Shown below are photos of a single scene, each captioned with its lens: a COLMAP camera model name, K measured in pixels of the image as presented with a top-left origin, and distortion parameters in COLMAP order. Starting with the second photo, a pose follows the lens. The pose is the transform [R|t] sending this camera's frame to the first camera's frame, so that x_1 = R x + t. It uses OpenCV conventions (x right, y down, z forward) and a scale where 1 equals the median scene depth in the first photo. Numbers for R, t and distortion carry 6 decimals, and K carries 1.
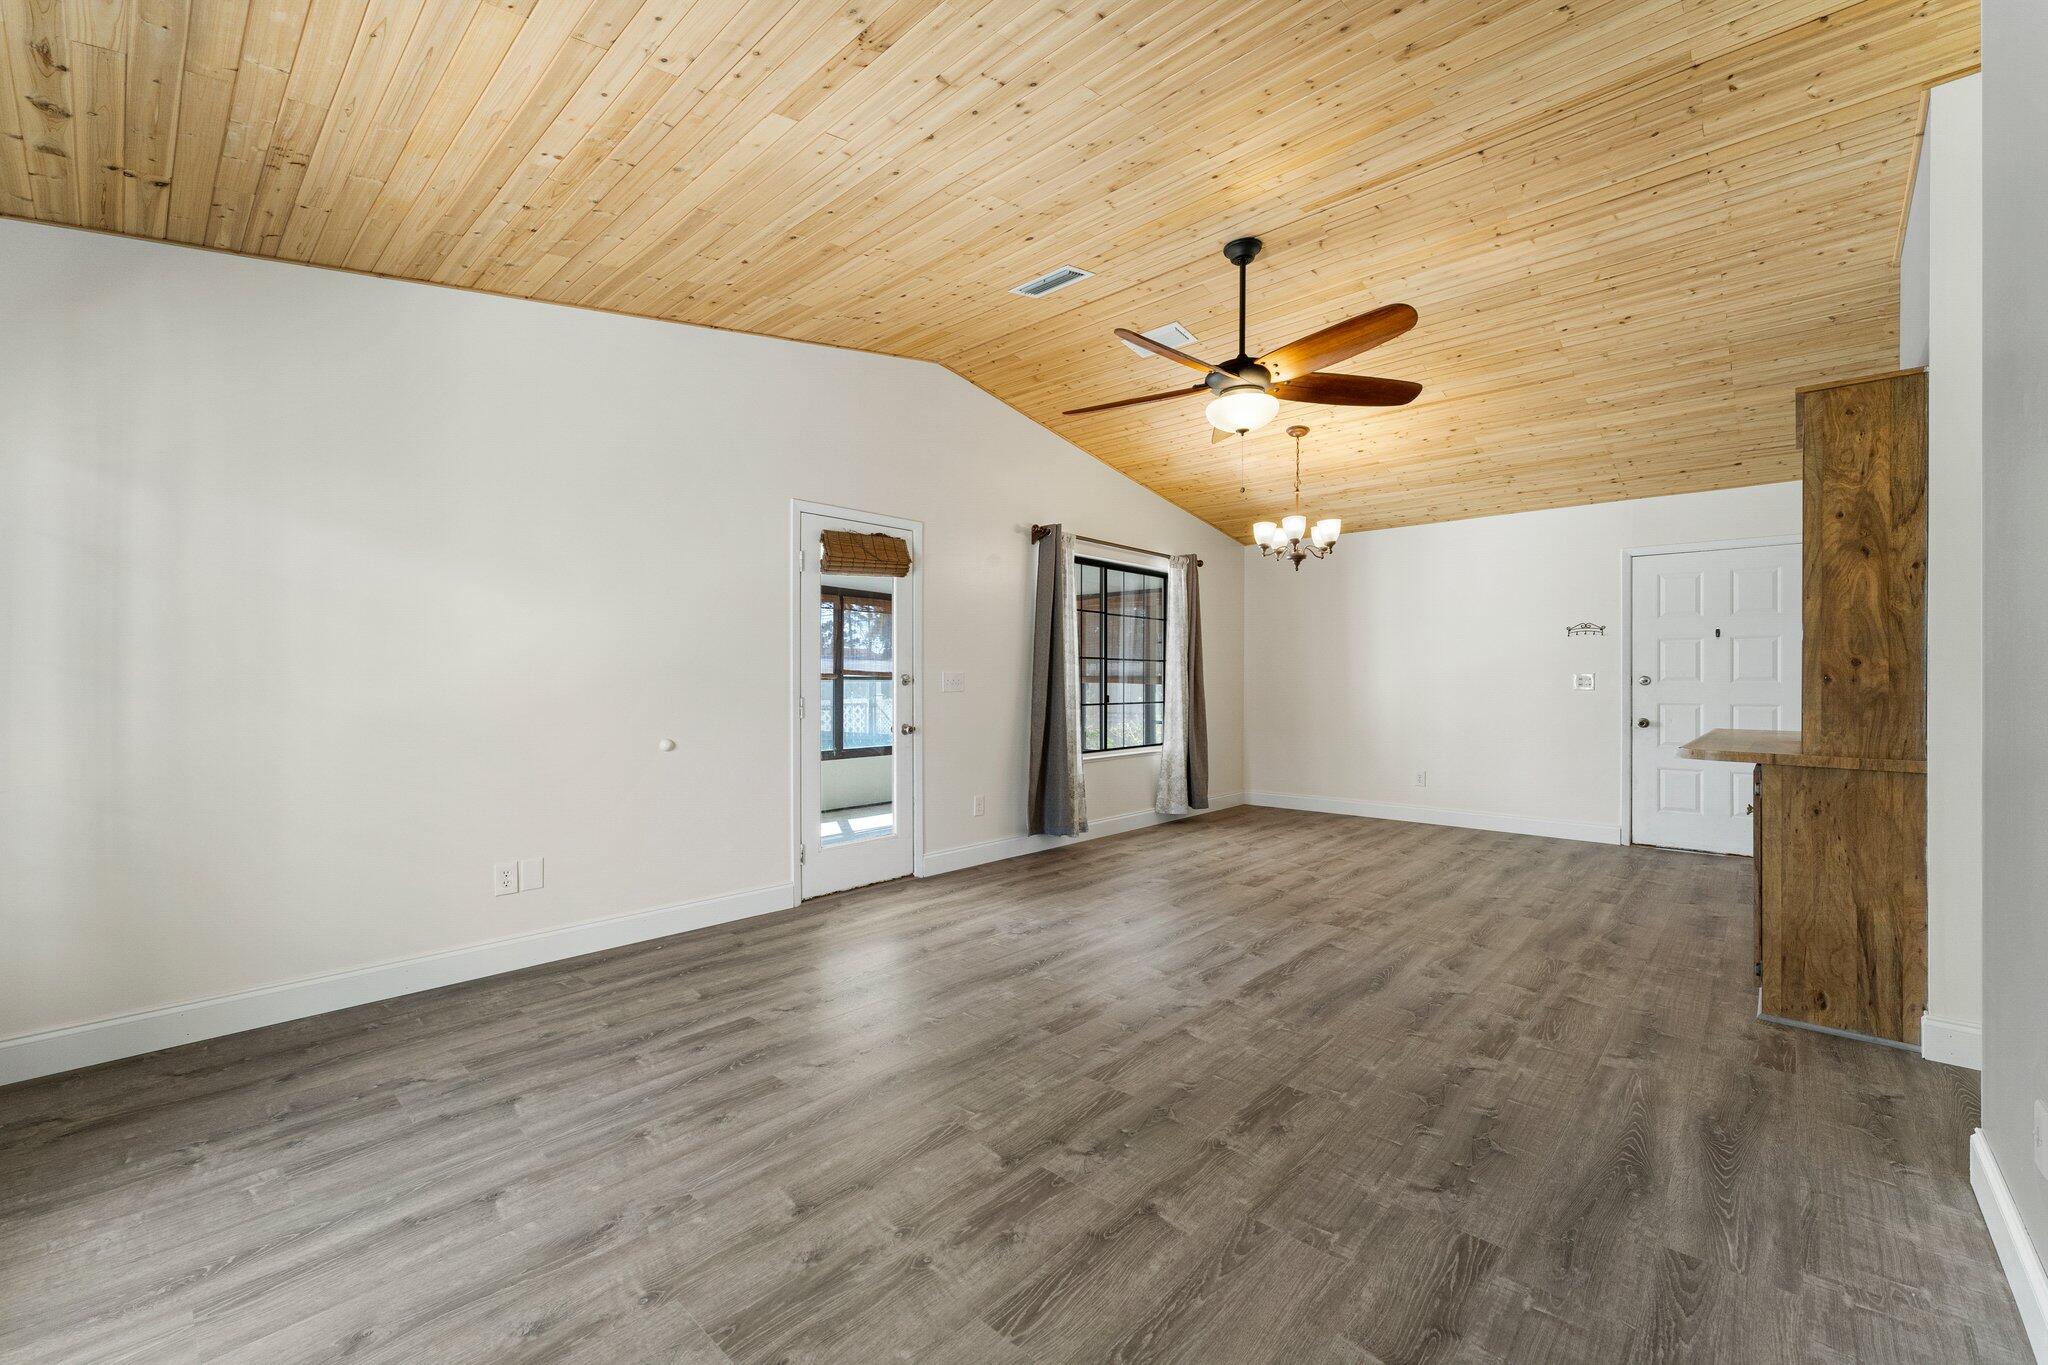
lens RADIAL K [[829.8, 0, 1015.6], [0, 829.8, 680.9], [0, 0, 1]] dist [0.000592, -0.000321]
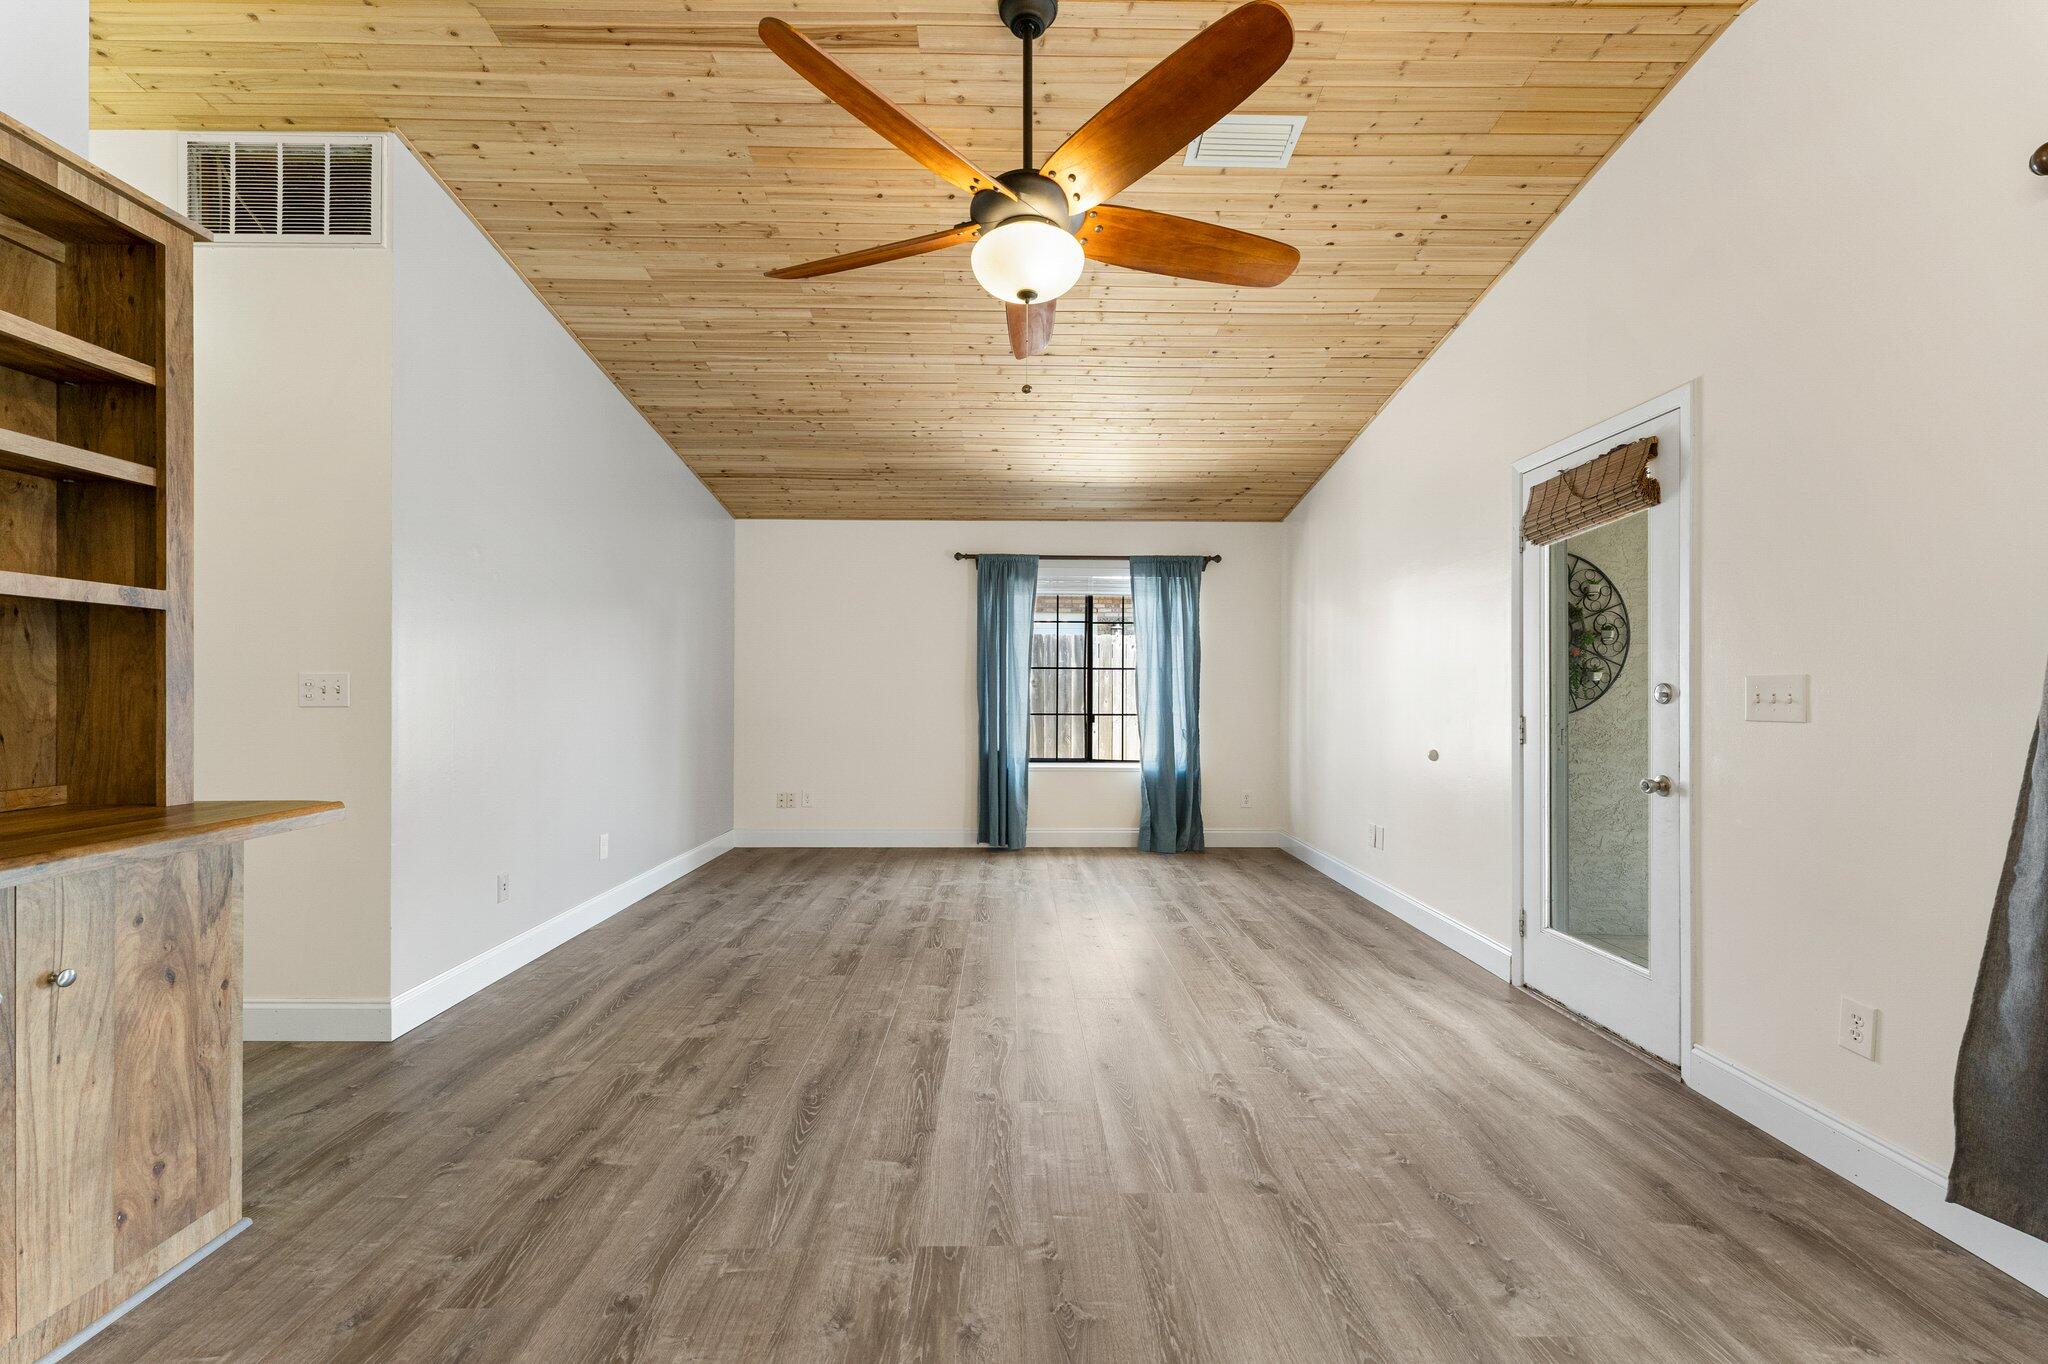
lens RADIAL K [[830.4, 0, 1020.8], [0, 830.4, 690.9], [0, 0, 1]] dist [0.001112, -0.000539]
pose [[-0.724209, -0.004690, -0.689564, 0.786119], [-0.005582, 0.999984, -0.000938, -0.000290], [0.689558, 0.003170, -0.724224, 1.609142]]
